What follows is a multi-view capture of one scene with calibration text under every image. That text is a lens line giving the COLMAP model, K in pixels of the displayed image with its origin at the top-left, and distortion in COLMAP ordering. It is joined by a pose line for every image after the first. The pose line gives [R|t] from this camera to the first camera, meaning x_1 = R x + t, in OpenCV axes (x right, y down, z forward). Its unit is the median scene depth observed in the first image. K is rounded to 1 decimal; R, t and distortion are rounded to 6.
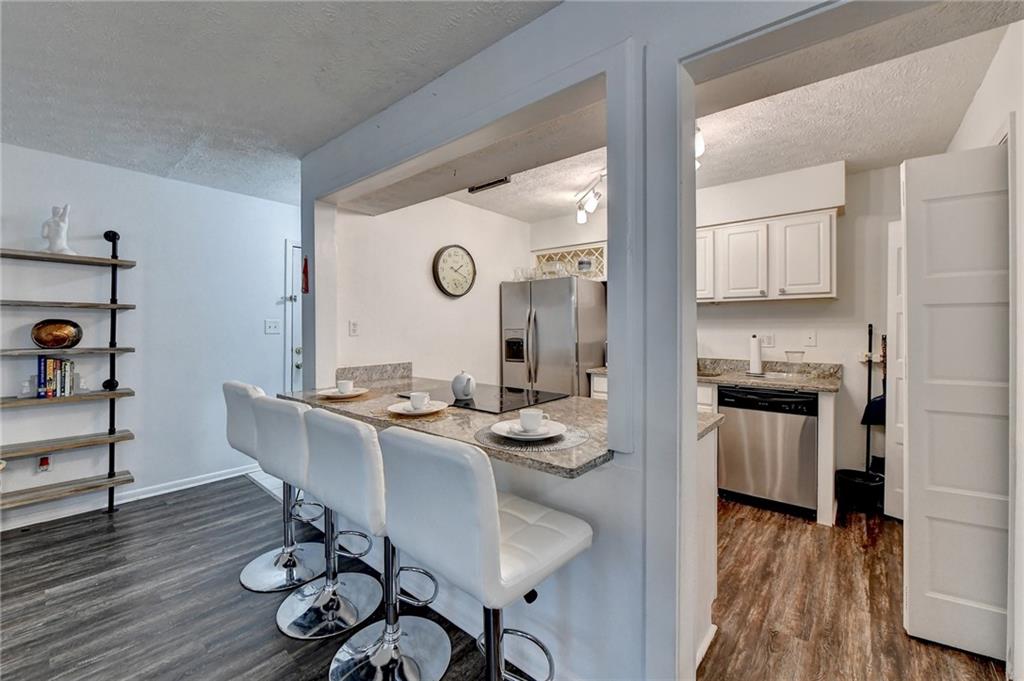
lens RADIAL K [[415.3, 0, 516.2], [0, 415.3, 325.3], [0, 0, 1]] dist [-0.008945, -0.000336]
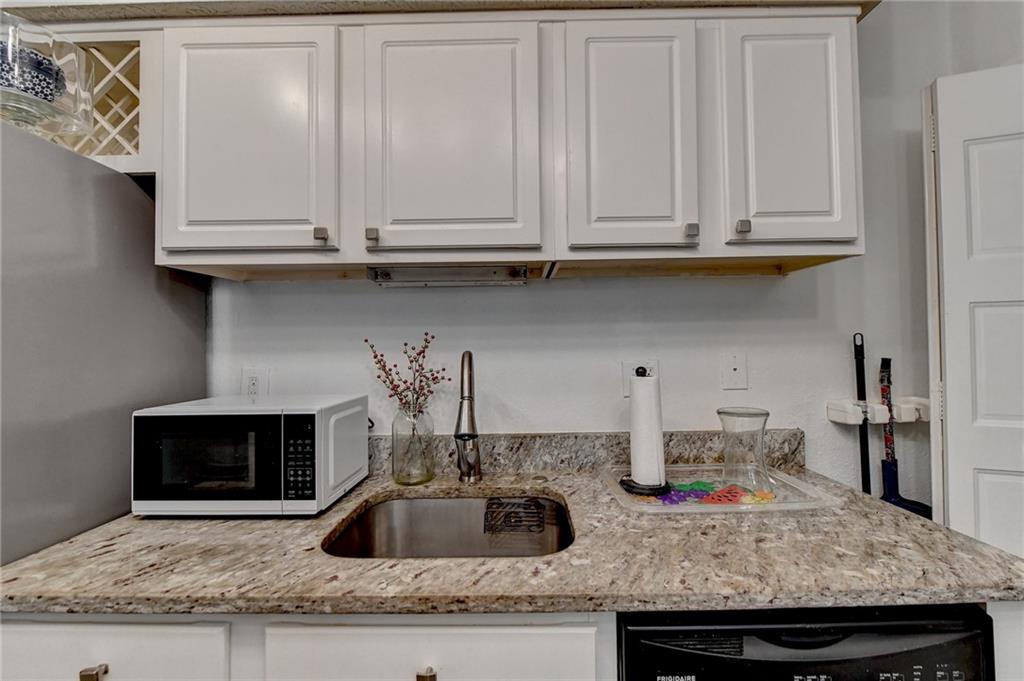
lens RADIAL K [[400.8, 0, 516.5], [0, 400.8, 335.1], [0, 0, 1]] dist [-0.009964, 0.000003]
pose [[0.774031, 0.007588, 0.633103, 0.323783], [0.013538, 0.999501, -0.028531, 0.005099], [-0.633003, 0.030655, 0.773542, 0.903449]]
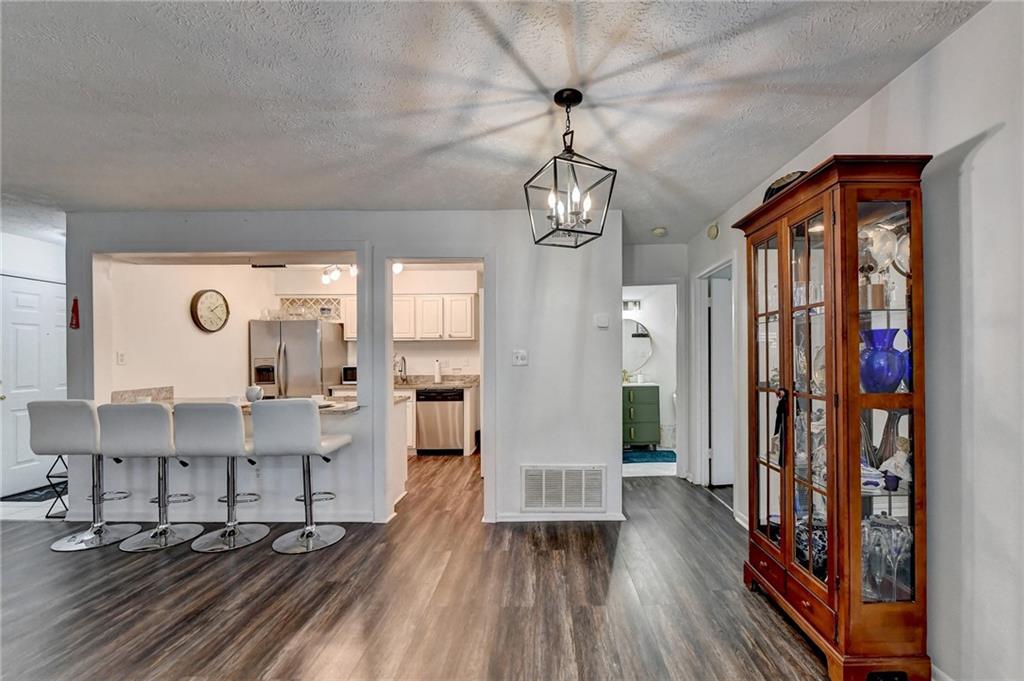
lens RADIAL K [[425.4, 0, 546.0], [0, 425.4, 353.2], [0, 0, 1]] dist [-0.008498, -0.000437]
pose [[0.768188, -0.001924, 0.640222, -0.230923], [0.004186, 0.999989, -0.002017, 0.000041], [-0.640211, 0.004230, 0.768187, -0.716704]]
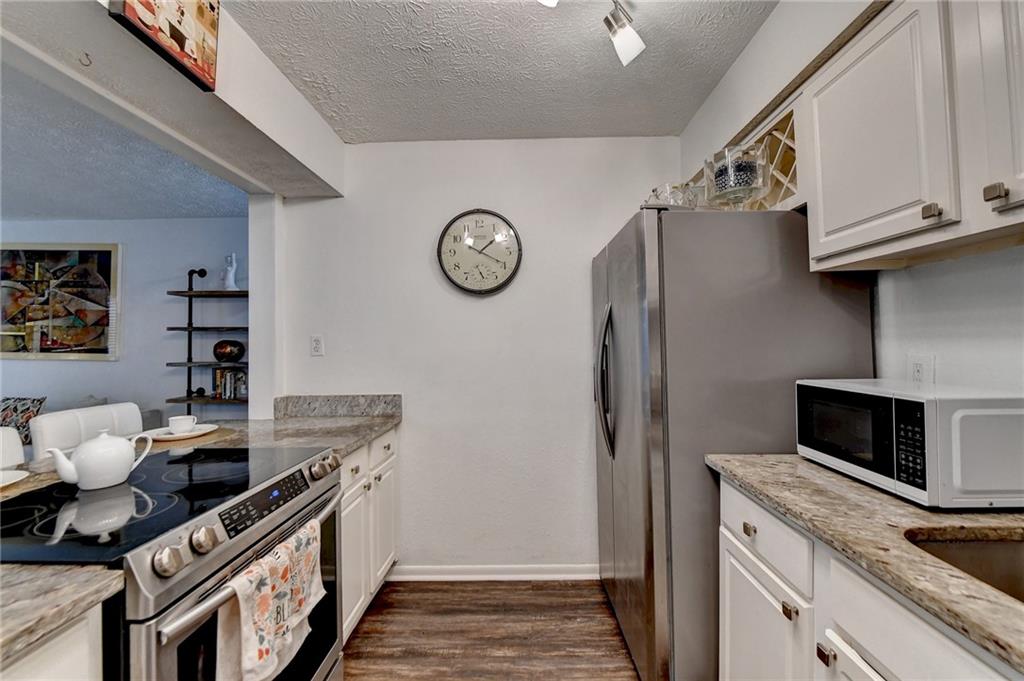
lens RADIAL K [[403.8, 0, 519.9], [0, 403.8, 334.1], [0, 0, 1]] dist [-0.011074, -0.000436]
pose [[0.631056, -0.025192, -0.775328, 0.439661], [0.013195, 0.999677, -0.021742, 0.006660], [0.775625, 0.003491, 0.631184, 0.822346]]
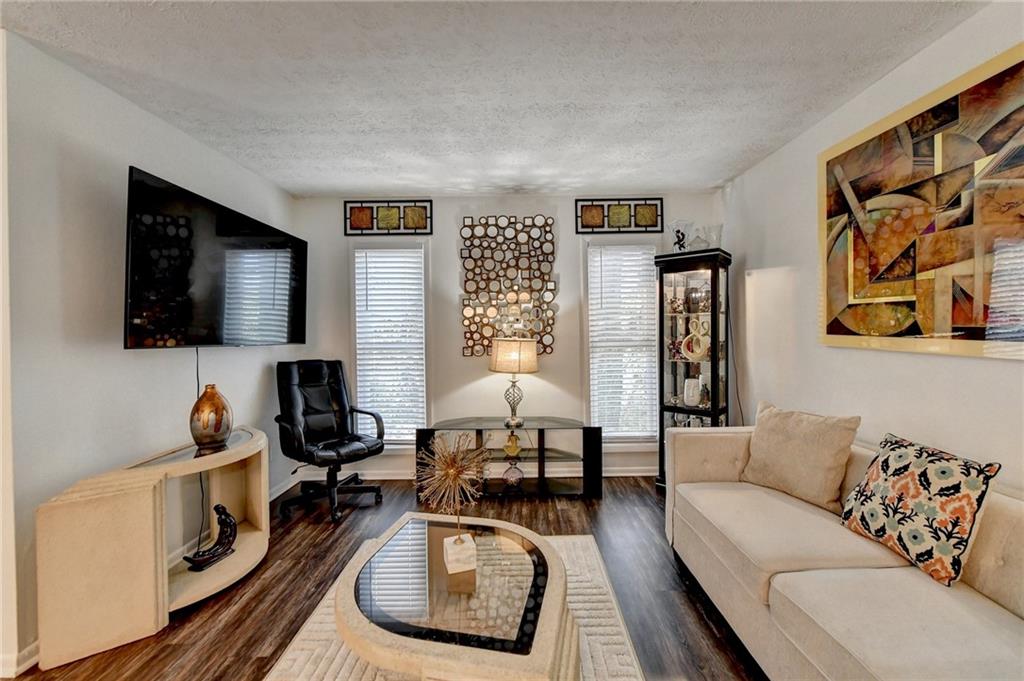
lens RADIAL K [[403.8, 0, 519.9], [0, 403.8, 334.1], [0, 0, 1]] dist [-0.011074, -0.000436]
pose [[-0.761773, 0.009178, -0.647779, -0.639843], [0.012080, 0.999927, -0.000040, 0.003497], [0.647732, -0.007856, -0.761828, 0.486998]]
